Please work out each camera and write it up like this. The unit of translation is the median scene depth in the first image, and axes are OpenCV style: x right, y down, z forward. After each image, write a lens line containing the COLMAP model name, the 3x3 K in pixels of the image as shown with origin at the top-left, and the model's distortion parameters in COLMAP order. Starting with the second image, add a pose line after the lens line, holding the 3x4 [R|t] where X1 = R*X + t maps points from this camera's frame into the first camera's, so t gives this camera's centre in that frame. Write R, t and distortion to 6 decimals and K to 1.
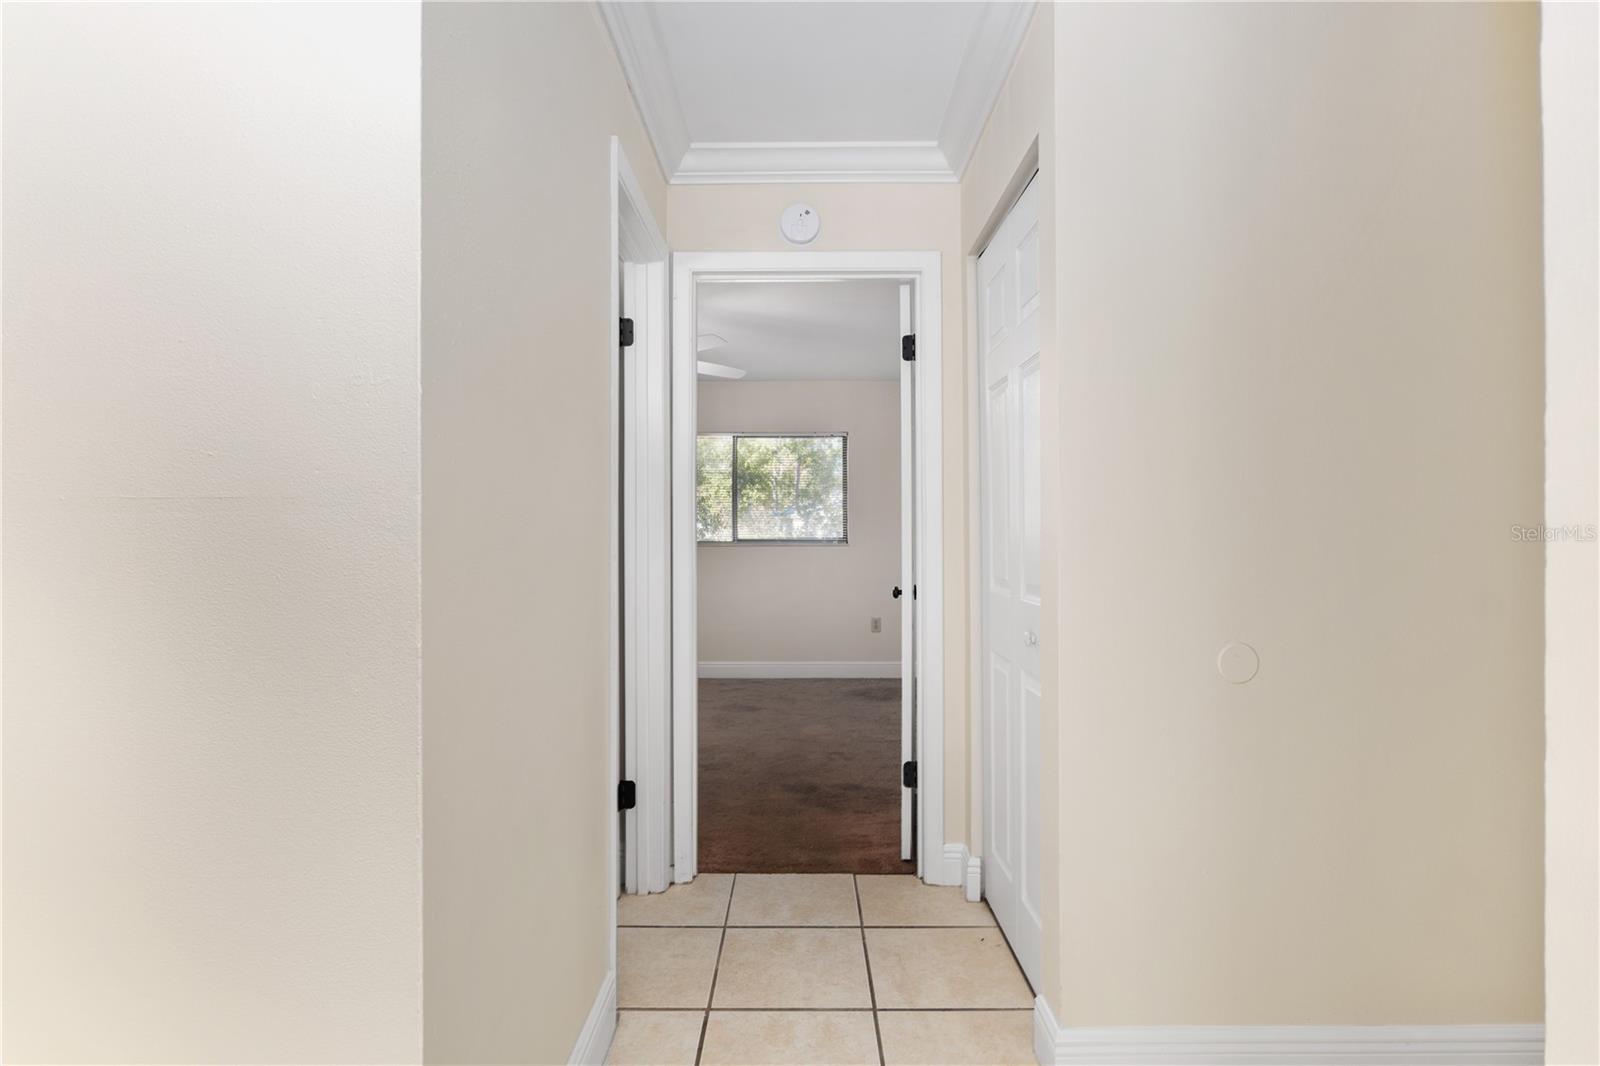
lens RADIAL K [[779.3, 0, 796.3], [0, 779.3, 545.3], [0, 0, 1]] dist [-0.033917, 0.000107]
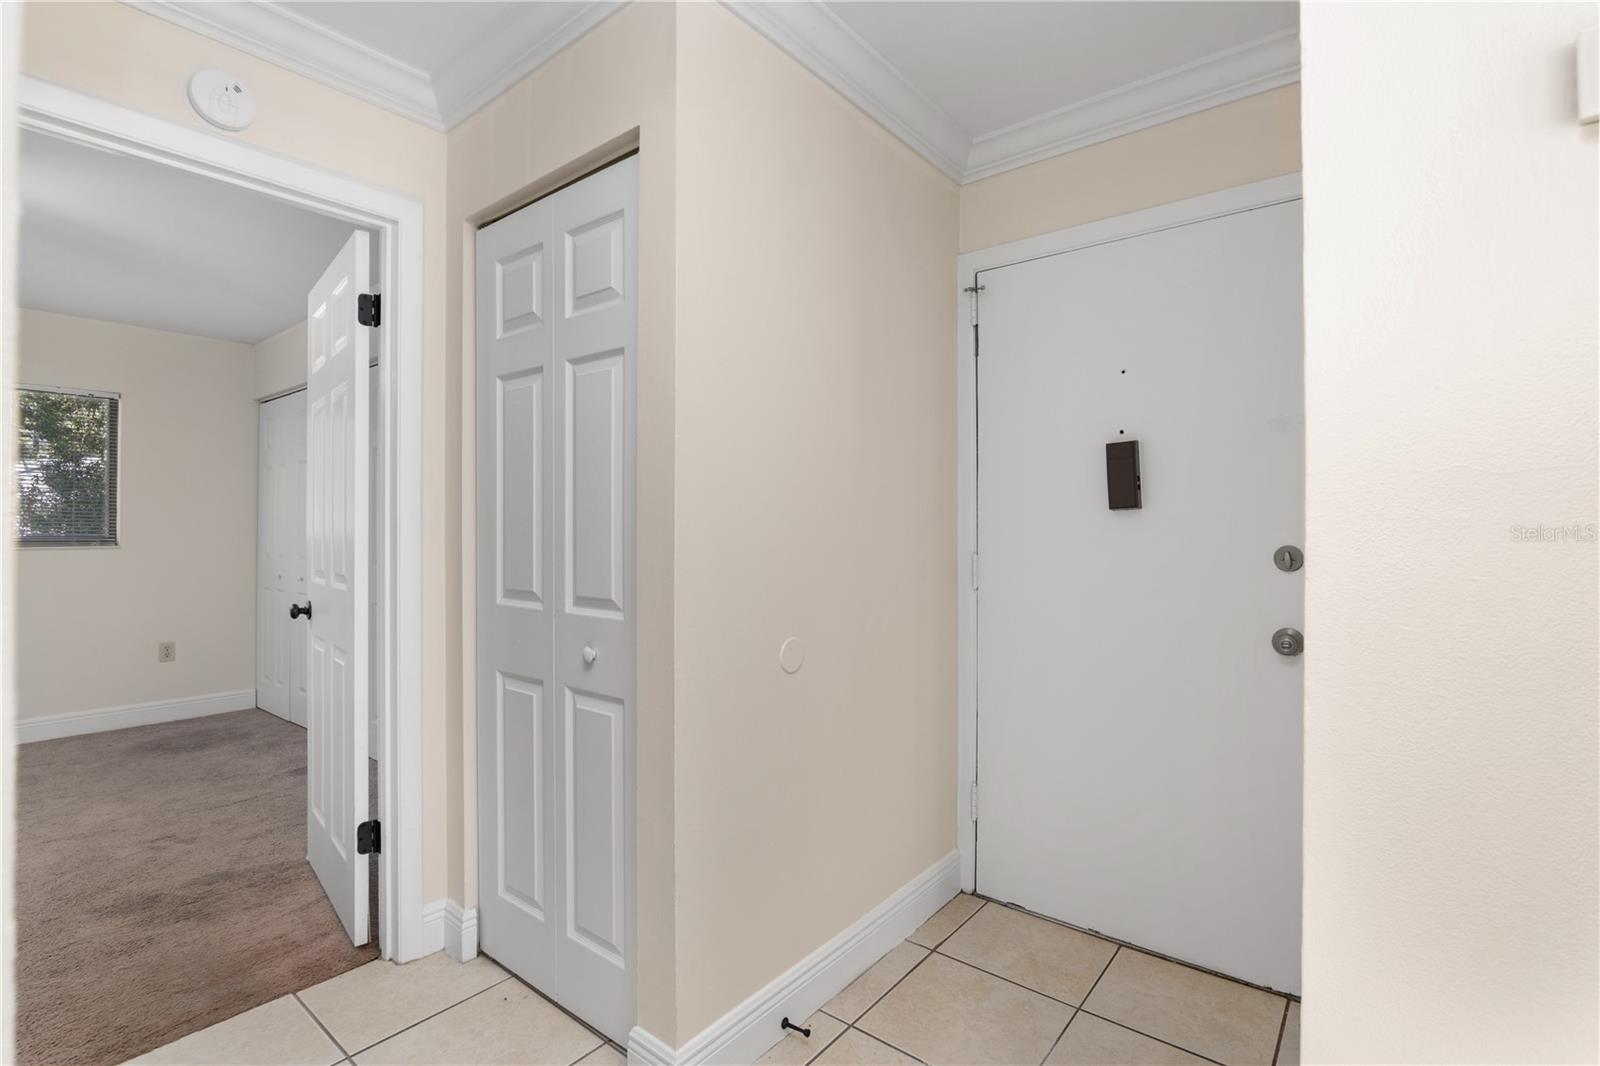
lens RADIAL K [[747.1, 0, 795.4], [0, 747.1, 532.7], [0, 0, 1]] dist [-0.014933, 0.001230]
pose [[0.625419, -0.001911, 0.780287, -0.157766], [0.006736, 0.999973, -0.002950, -0.014964], [-0.780260, 0.007101, 0.625414, 0.148173]]
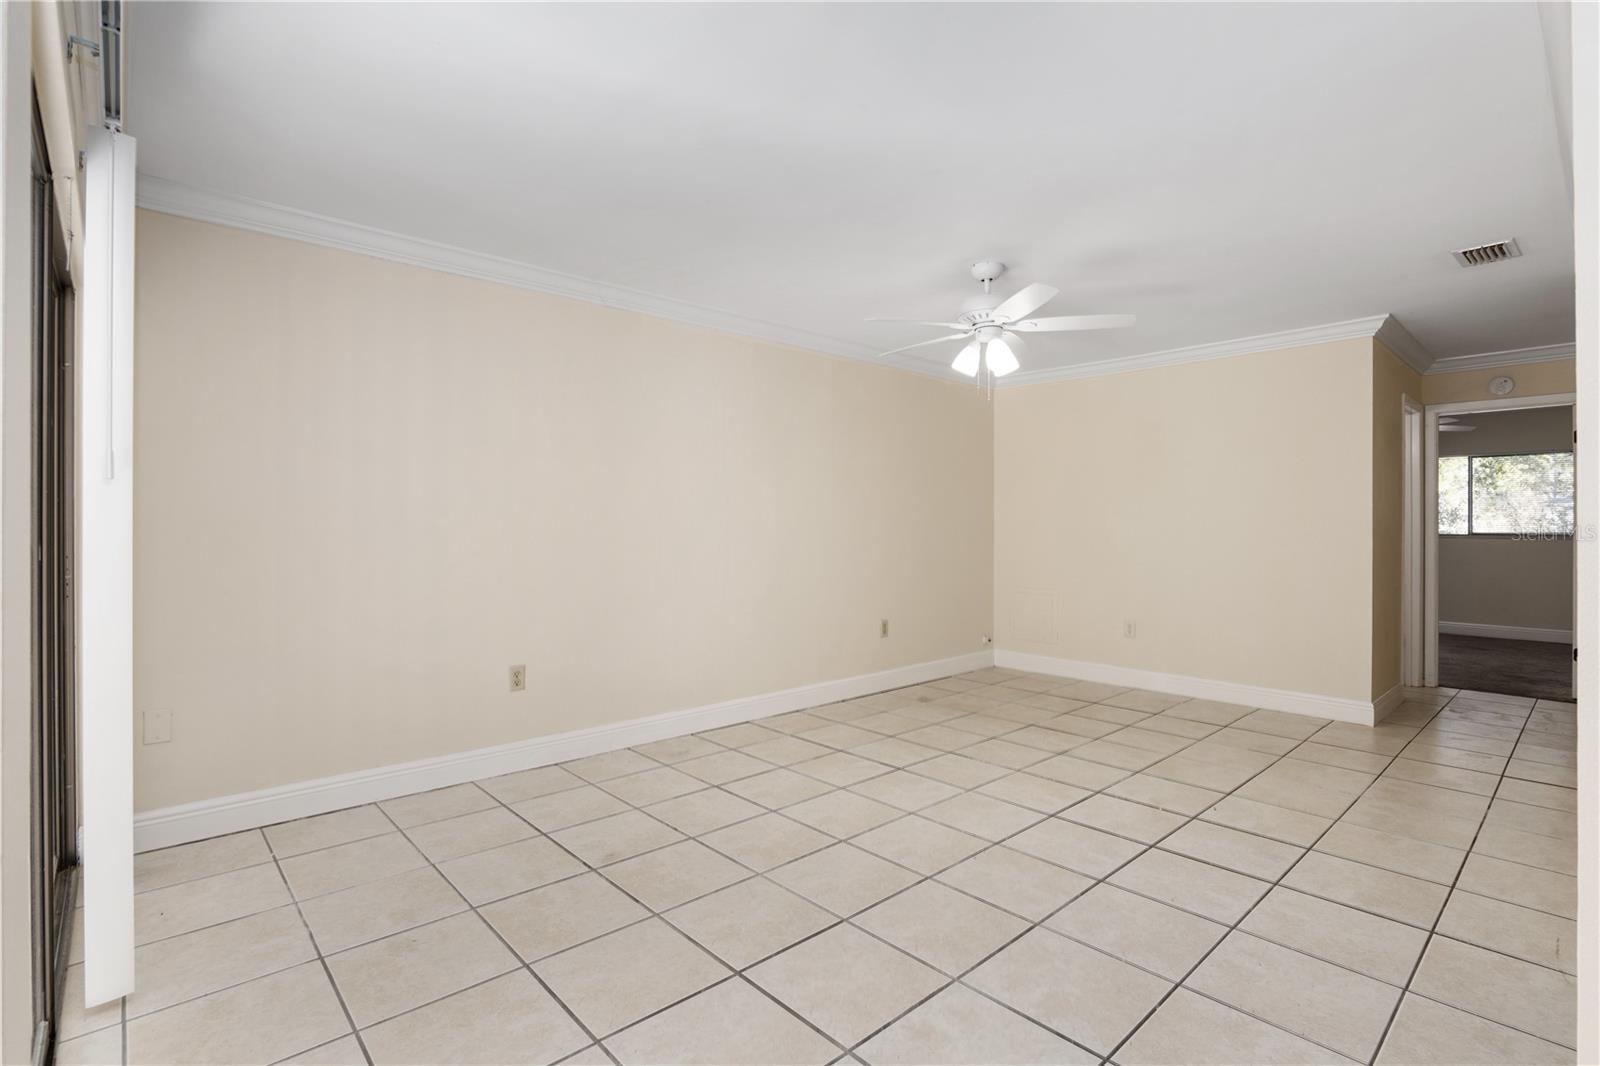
lens RADIAL K [[747.1, 0, 795.4], [0, 747.1, 532.7], [0, 0, 1]] dist [-0.014933, 0.001230]
pose [[0.672735, 0.003711, -0.739874, 0.176051], [-0.007443, 0.999971, -0.001752, 0.011020], [0.739846, 0.006686, 0.672743, -1.568969]]
